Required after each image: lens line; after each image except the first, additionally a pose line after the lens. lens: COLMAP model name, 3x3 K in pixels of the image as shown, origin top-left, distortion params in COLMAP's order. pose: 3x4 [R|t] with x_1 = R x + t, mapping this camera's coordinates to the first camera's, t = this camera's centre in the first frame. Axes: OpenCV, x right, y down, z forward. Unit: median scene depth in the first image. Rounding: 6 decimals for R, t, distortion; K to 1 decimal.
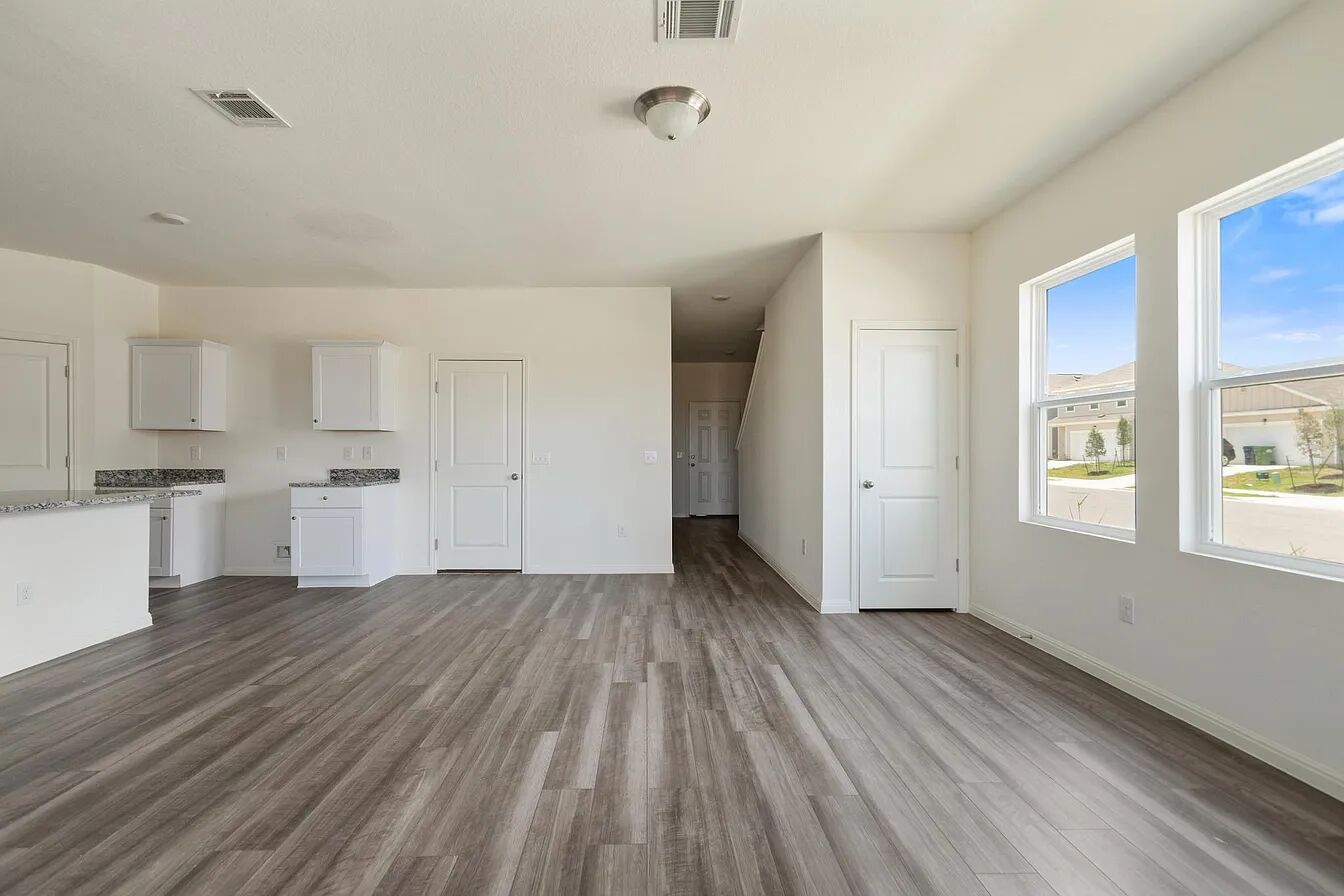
lens RADIAL K [[585.7, 0, 662.9], [0, 585.7, 450.6], [0, 0, 1]] dist [-0.000091, -0.000651]
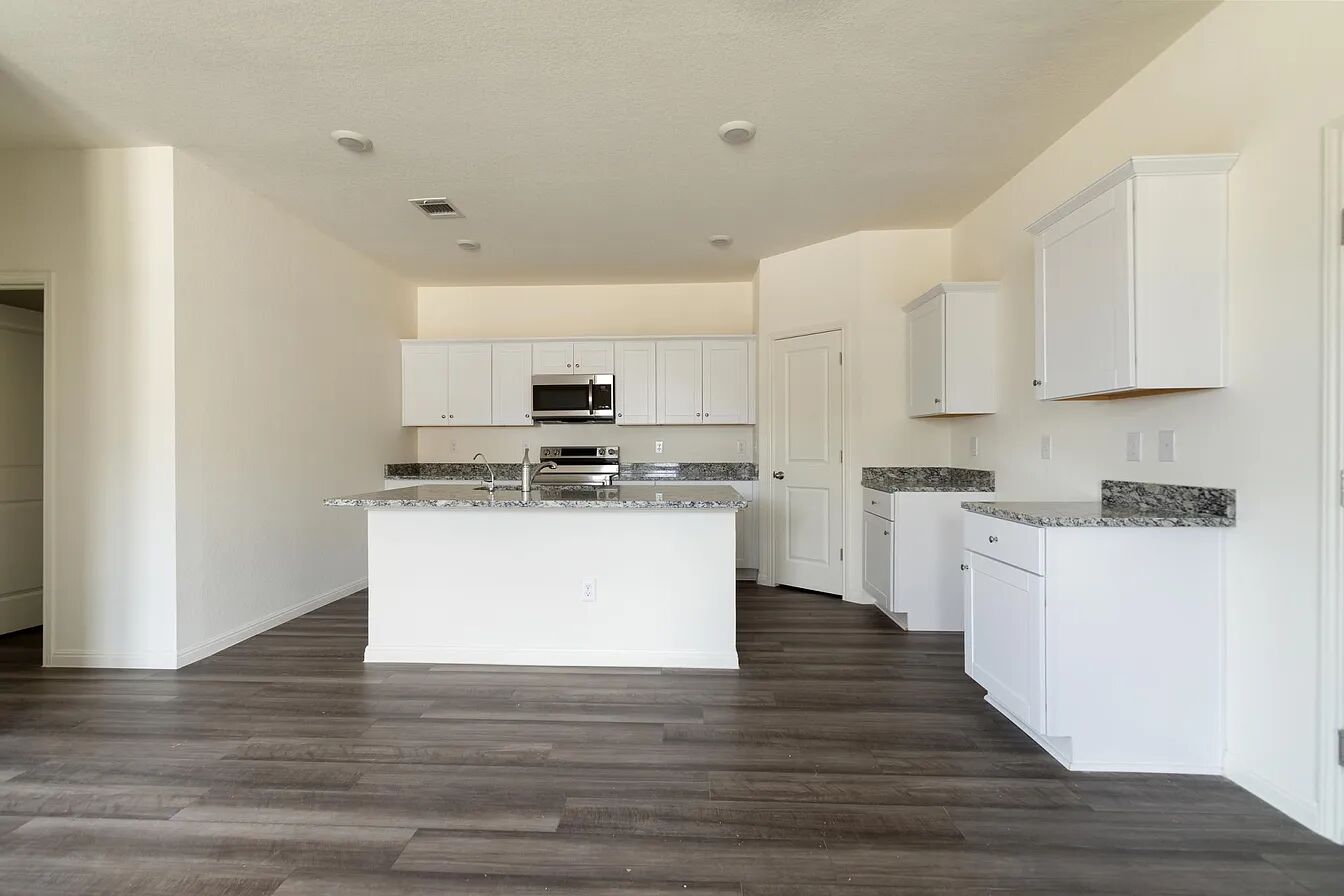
lens RADIAL K [[593.5, 0, 656.7], [0, 593.5, 450.9], [0, 0, 1]] dist [-0.000393, -0.000954]
pose [[-0.074641, 0.005840, -0.997193, -0.089820], [0.007050, 0.999961, 0.005329, 0.003864], [0.997186, -0.006632, -0.074679, 1.066364]]
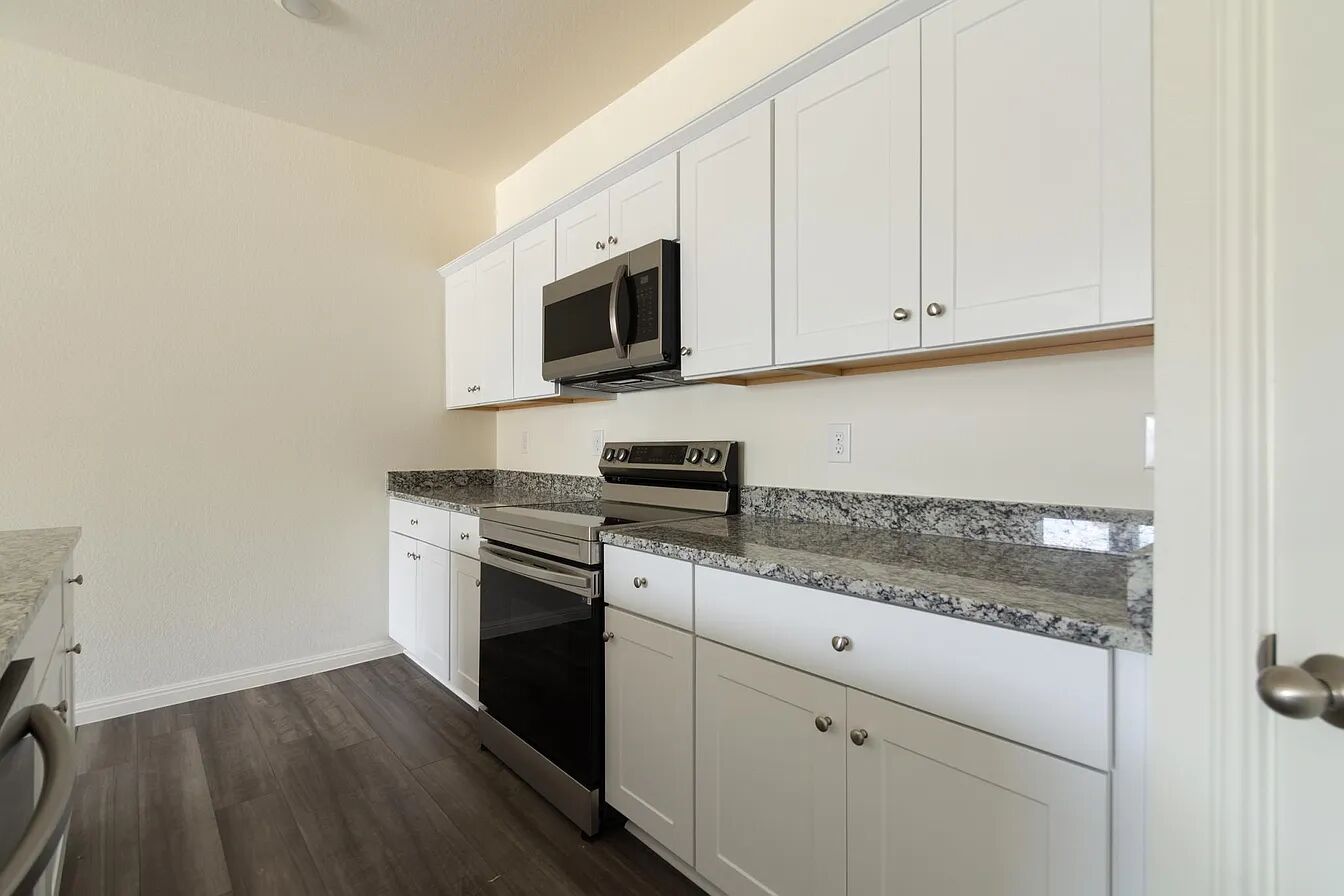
lens RADIAL K [[593.5, 0, 656.7], [0, 593.5, 450.9], [0, 0, 1]] dist [-0.000393, -0.000954]
pose [[-0.763266, 0.009476, -0.646015, -1.249482], [0.006864, 0.999955, 0.006557, 0.004592], [0.646048, 0.000570, -0.763297, 1.251406]]
